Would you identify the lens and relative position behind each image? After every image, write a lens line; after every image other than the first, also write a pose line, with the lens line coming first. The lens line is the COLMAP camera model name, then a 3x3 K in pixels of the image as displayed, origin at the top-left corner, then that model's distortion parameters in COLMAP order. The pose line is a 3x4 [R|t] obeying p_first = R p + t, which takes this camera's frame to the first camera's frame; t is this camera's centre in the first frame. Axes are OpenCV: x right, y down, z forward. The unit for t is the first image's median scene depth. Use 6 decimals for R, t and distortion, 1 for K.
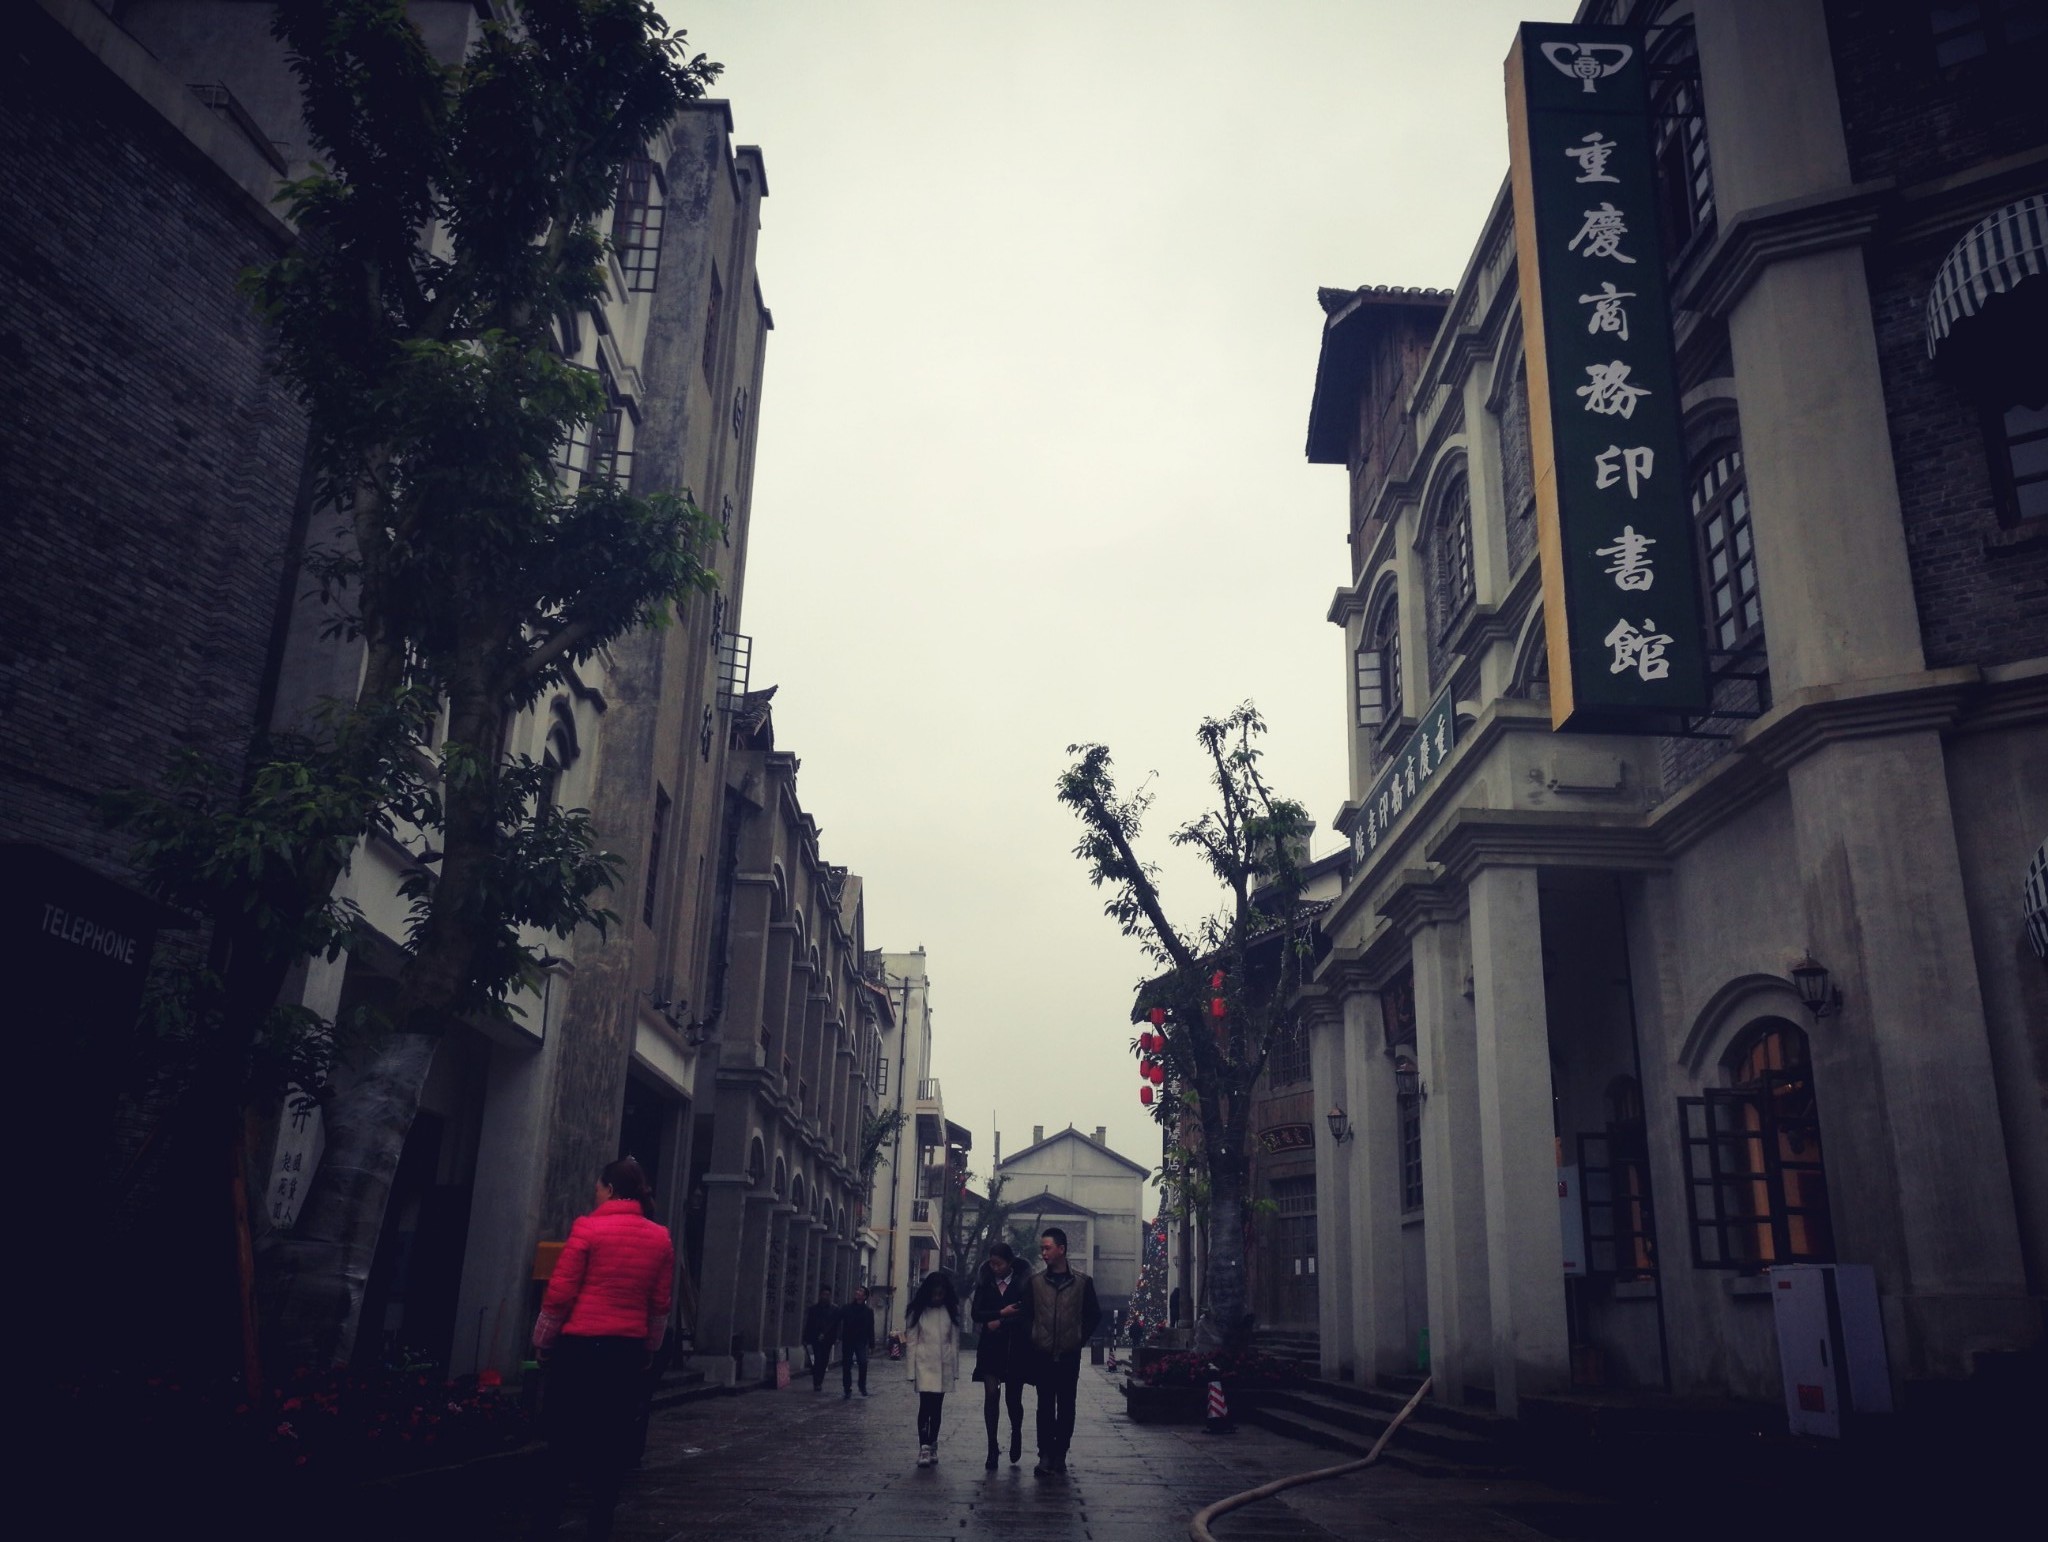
lens RADIAL K [[1624.9, 0, 1020.4], [0, 1624.9, 770.5], [0, 0, 1]] dist [-0.021110, 0.057796]
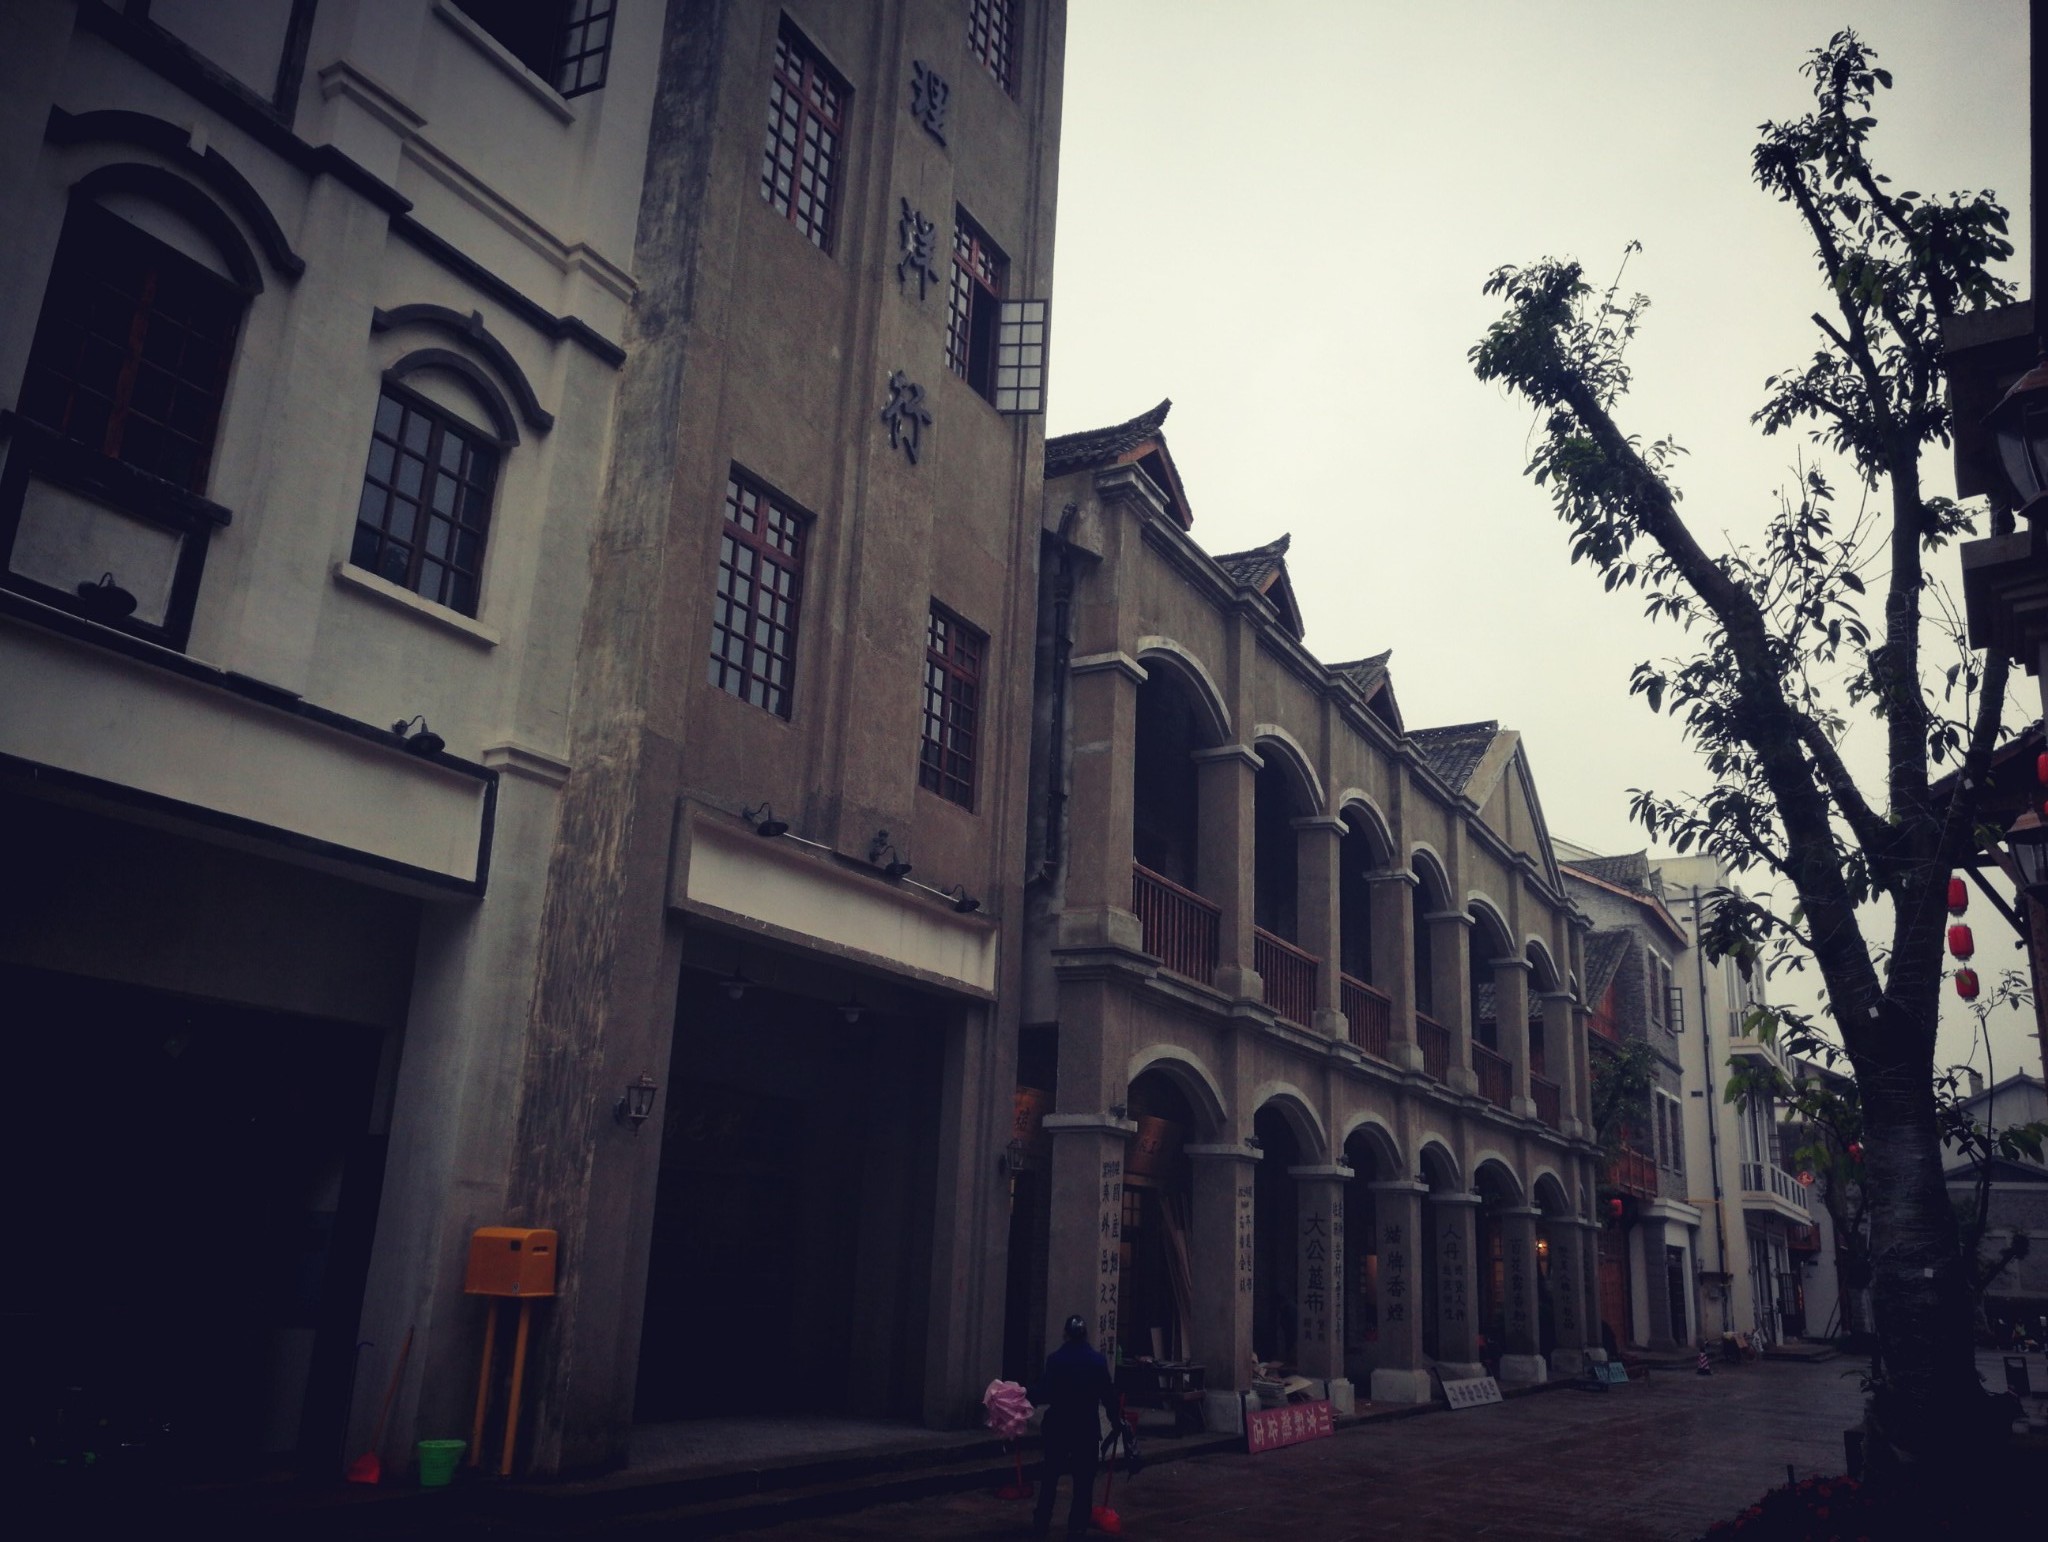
lens RADIAL K [[1624.9, 0, 1016.5], [0, 1624.9, 775.5], [0, 0, 1]] dist [-0.021110, 0.057796]
pose [[0.860877, -0.135424, -0.490460, 0.140423], [0.144227, 0.989342, -0.020022, 0.140247], [0.487944, -0.053501, 0.871234, 0.491097]]
